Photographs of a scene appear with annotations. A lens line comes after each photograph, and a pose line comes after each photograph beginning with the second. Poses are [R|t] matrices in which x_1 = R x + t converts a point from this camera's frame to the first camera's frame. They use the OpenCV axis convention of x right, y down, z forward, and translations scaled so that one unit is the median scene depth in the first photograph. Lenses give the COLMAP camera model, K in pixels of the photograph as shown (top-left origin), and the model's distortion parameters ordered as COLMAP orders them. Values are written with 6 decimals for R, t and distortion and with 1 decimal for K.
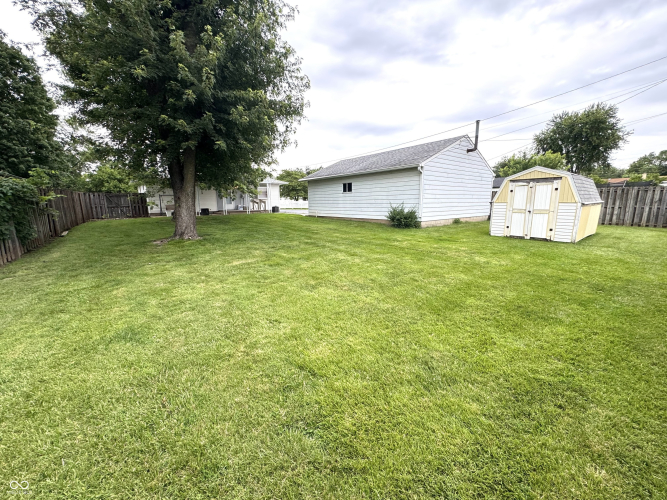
lens RADIAL K [[265.6, 0, 333.5], [0, 265.6, 250.0], [0, 0, 1]] dist [0.000485, 0.000150]
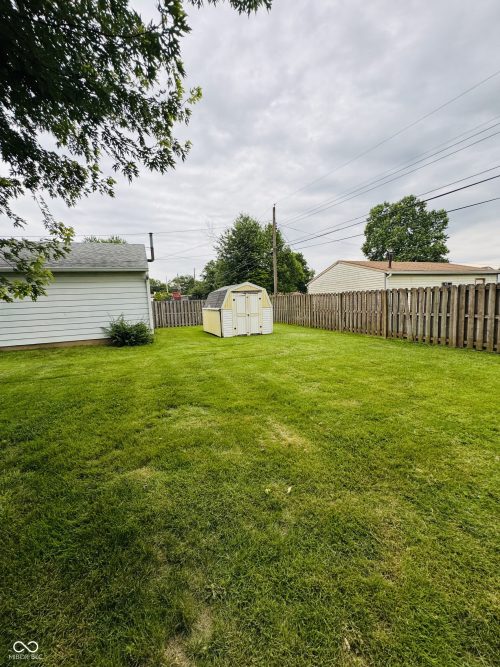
lens RADIAL K [[265.6, 0, 251.0], [0, 265.6, 330.7], [0, 0, 1]] dist [0.000485, 0.000150]
pose [[0.296268, -0.103811, 0.949446, -0.507954], [0.208706, 0.977089, 0.041708, -0.115230], [-0.932023, 0.185798, 0.311146, 0.562352]]
